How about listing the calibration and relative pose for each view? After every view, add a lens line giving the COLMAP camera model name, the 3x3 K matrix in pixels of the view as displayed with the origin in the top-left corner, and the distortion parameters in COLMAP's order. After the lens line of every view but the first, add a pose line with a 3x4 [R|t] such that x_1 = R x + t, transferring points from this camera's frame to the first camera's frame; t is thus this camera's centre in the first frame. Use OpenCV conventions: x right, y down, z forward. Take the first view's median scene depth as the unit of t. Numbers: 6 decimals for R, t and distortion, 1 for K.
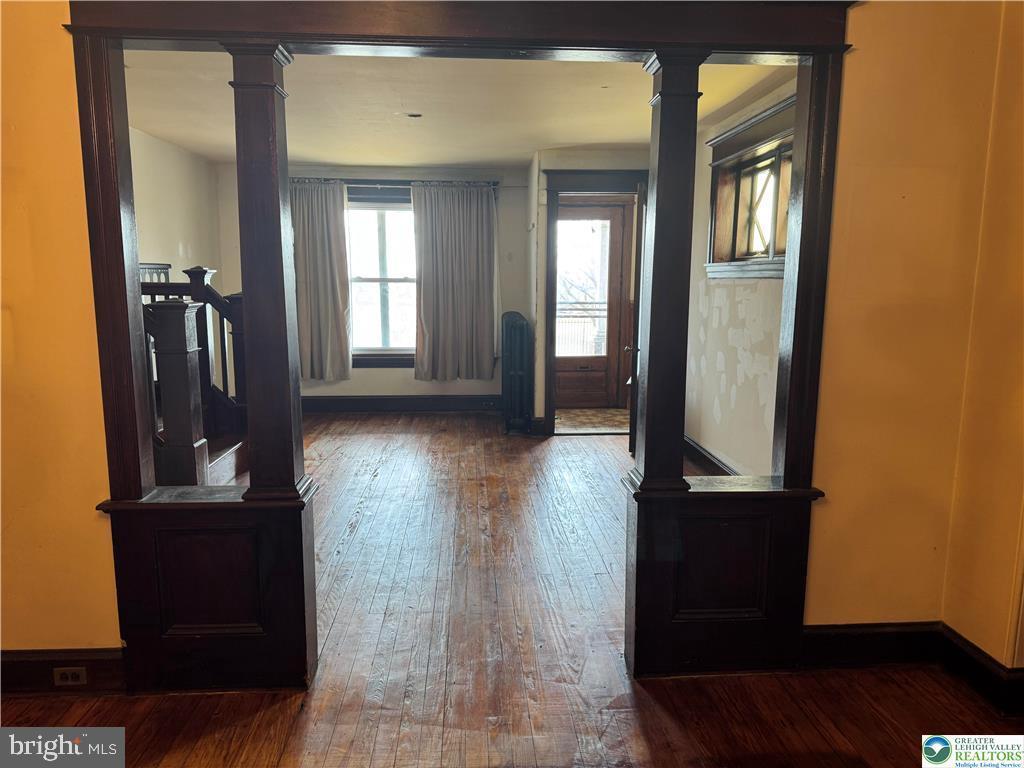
lens RADIAL K [[719.4, 0, 508.8], [0, 719.4, 384.1], [0, 0, 1]] dist [0.059571, -0.057627]
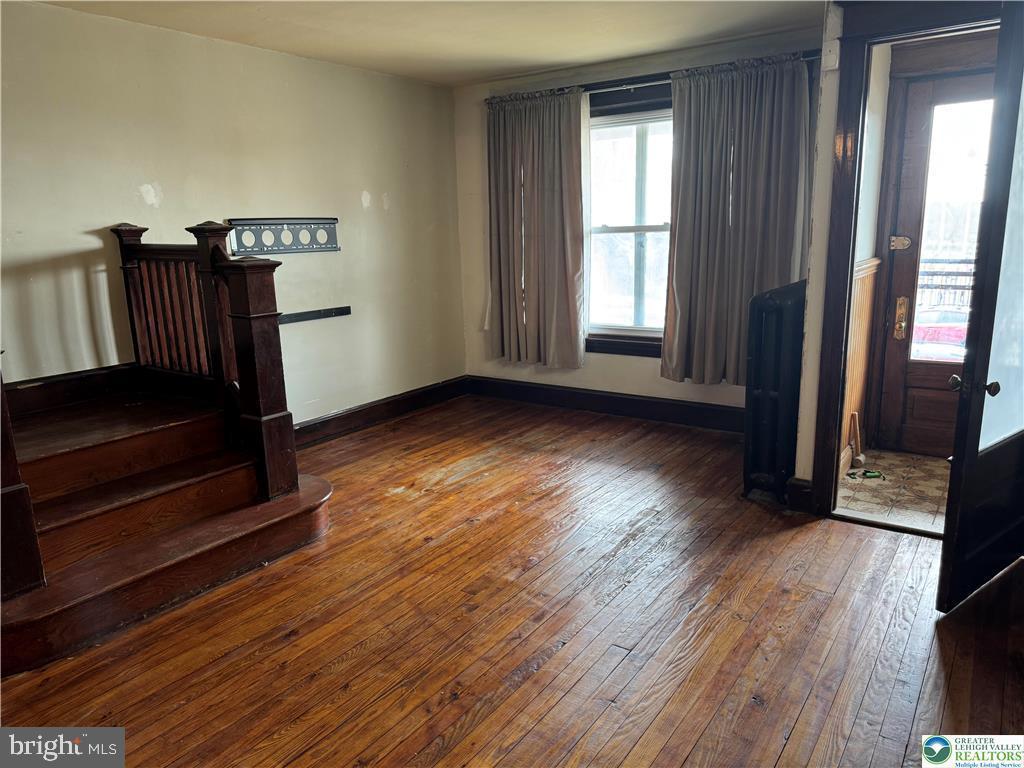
lens RADIAL K [[719.4, 0, 511.6], [0, 719.4, 378.2], [0, 0, 1]] dist [0.059571, -0.057627]
pose [[0.792472, 0.099801, -0.601687, 0.170431], [-0.060339, 0.994511, 0.085487, -0.056167], [0.606916, -0.031441, 0.794144, 0.391745]]
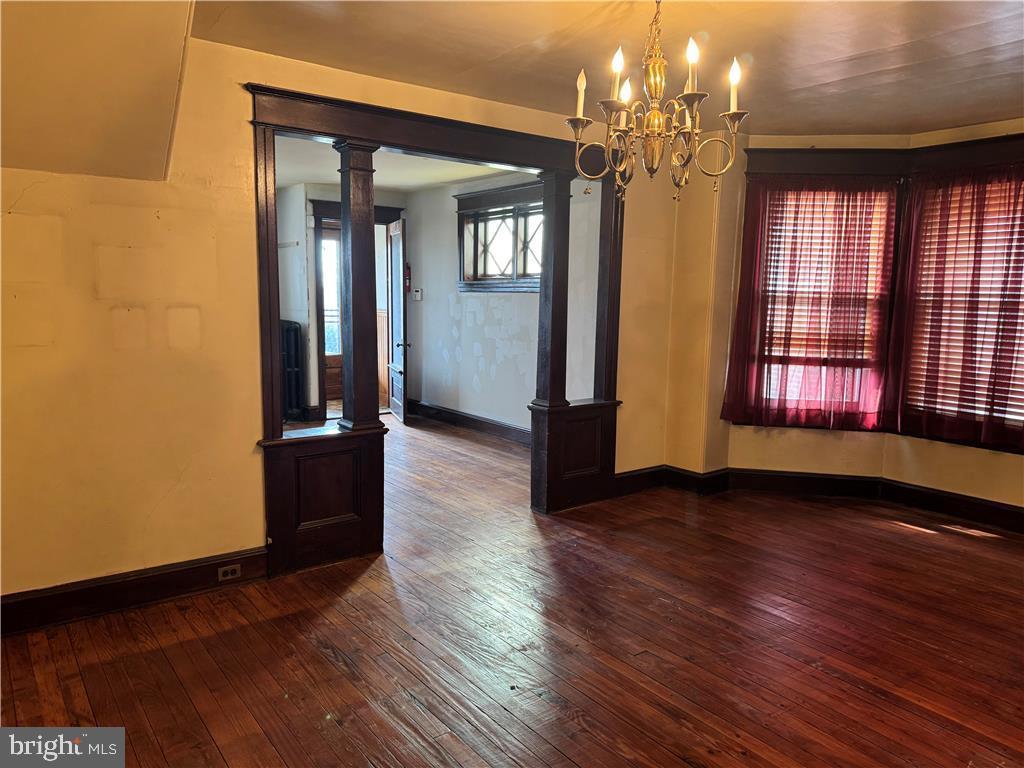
lens RADIAL K [[719.4, 0, 512.0], [0, 719.4, 385.5], [0, 0, 1]] dist [0.059571, -0.057627]
pose [[0.834175, -0.061245, 0.548088, -0.303298], [0.068955, 0.997598, 0.006528, 0.024502], [-0.547172, 0.032348, 0.836395, -0.159491]]
